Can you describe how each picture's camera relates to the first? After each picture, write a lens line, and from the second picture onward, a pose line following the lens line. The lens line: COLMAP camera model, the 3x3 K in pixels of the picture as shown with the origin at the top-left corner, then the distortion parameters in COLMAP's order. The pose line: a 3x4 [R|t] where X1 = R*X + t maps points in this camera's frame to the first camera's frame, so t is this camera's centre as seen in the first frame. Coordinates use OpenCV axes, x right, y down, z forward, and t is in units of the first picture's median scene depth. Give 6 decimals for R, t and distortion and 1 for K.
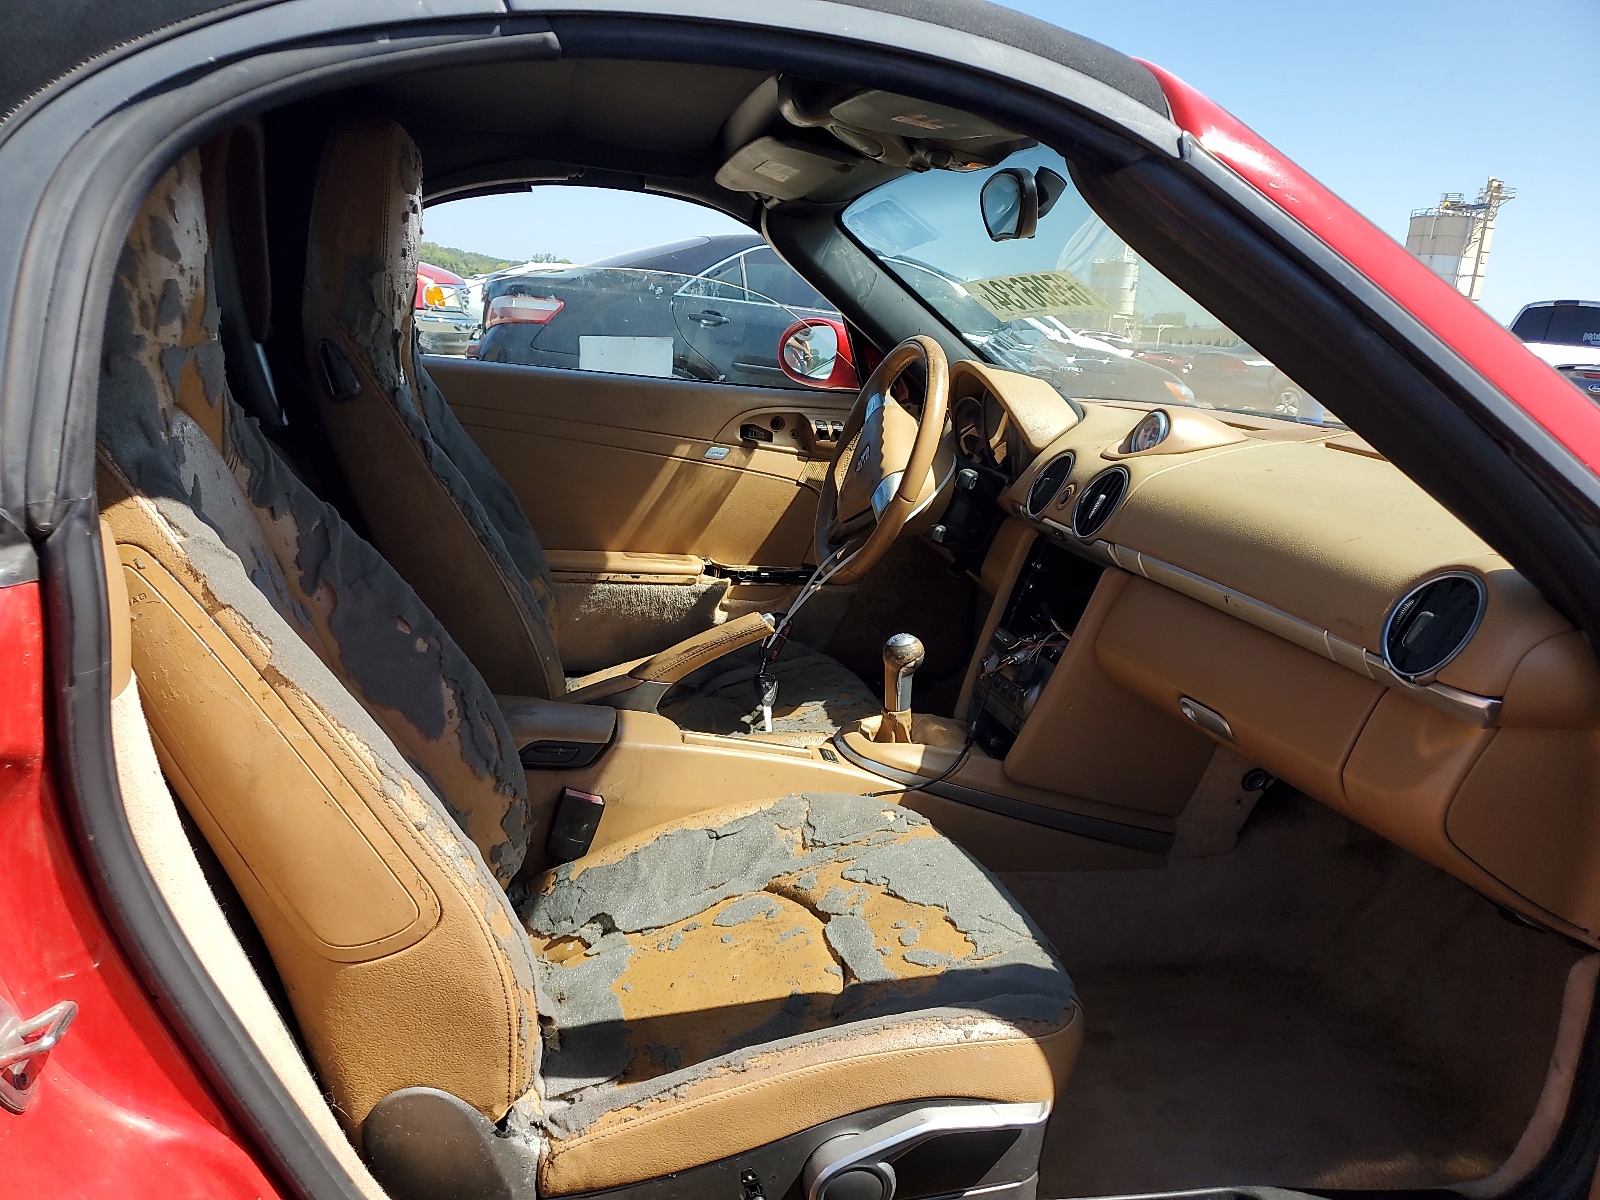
lens RADIAL K [[1203.8, 0, 800.0], [0, 1203.8, 600.0], [0, 0, 1]] dist [0.095173, -0.000500]
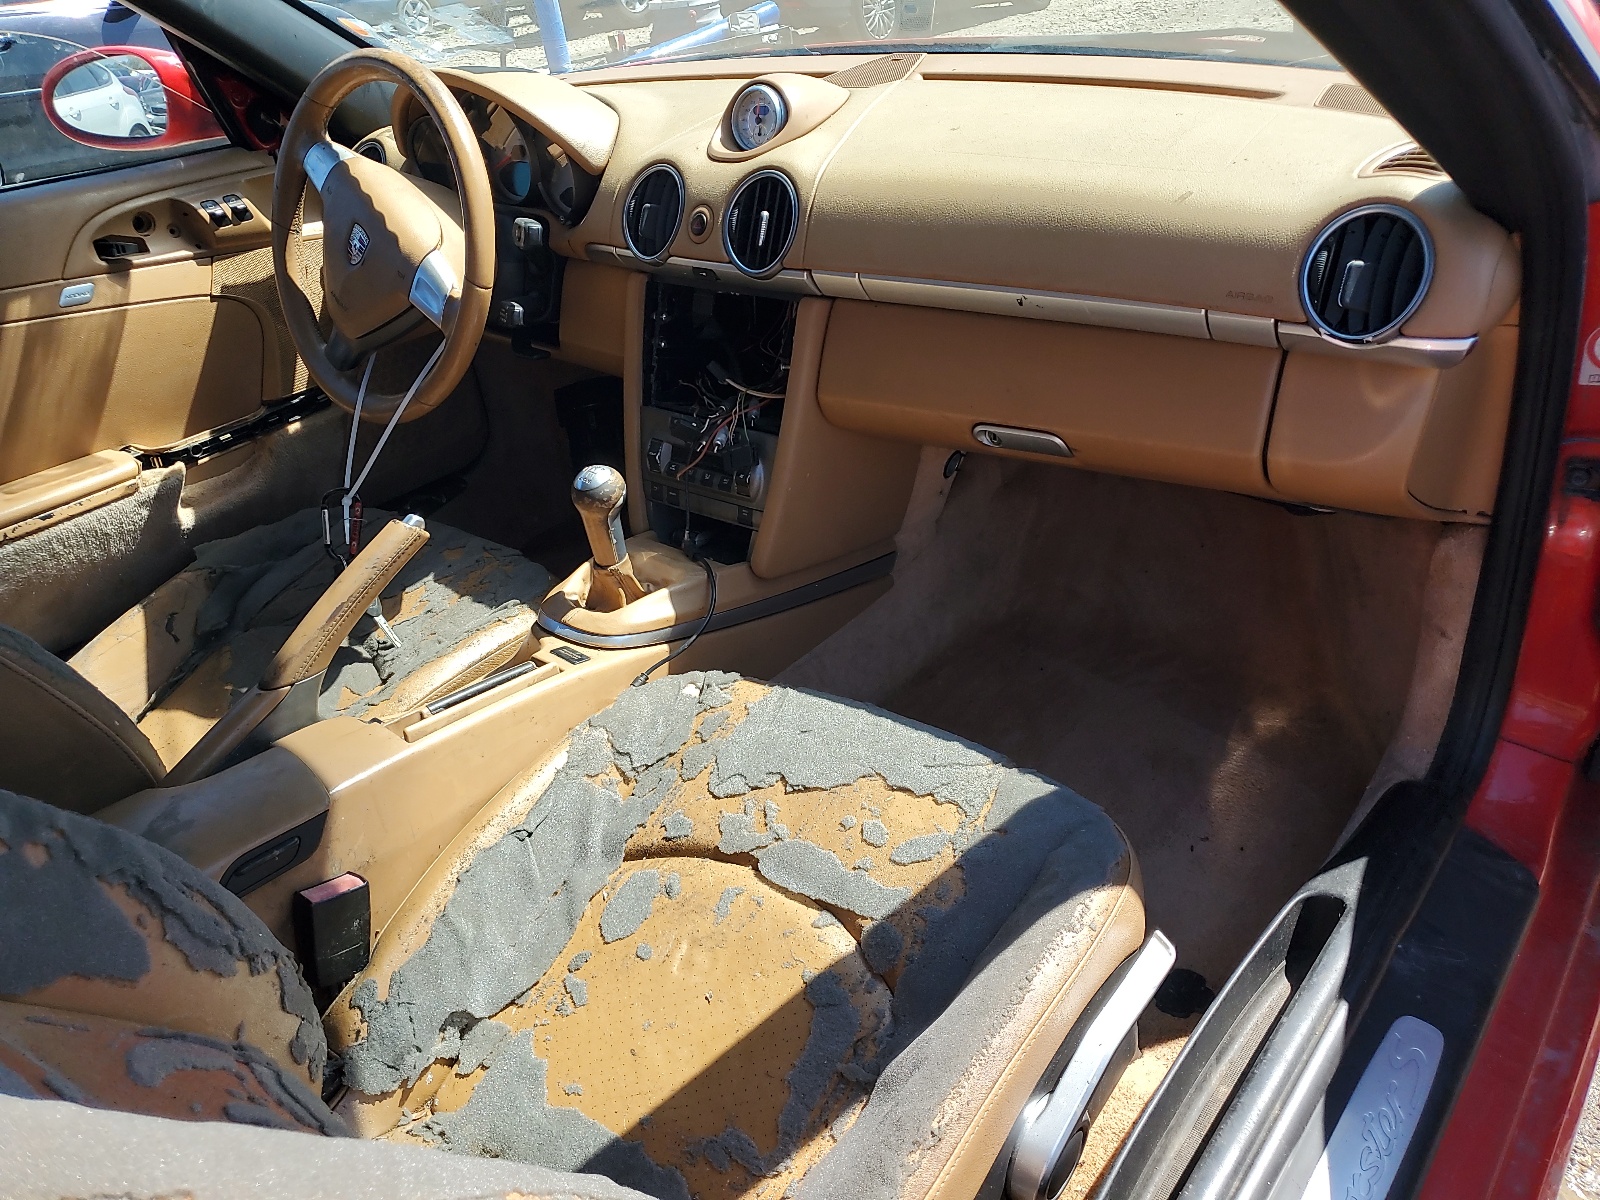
lens RADIAL K [[1233.7, 0, 799.1], [0, 1233.7, 574.2], [0, 0, 1]] dist [0.076990, -0.070707]
pose [[0.782383, -0.428765, 0.451704, -0.191620], [0.302609, 0.895627, 0.326005, -0.126159], [-0.544339, -0.118371, 0.830472, 0.272908]]
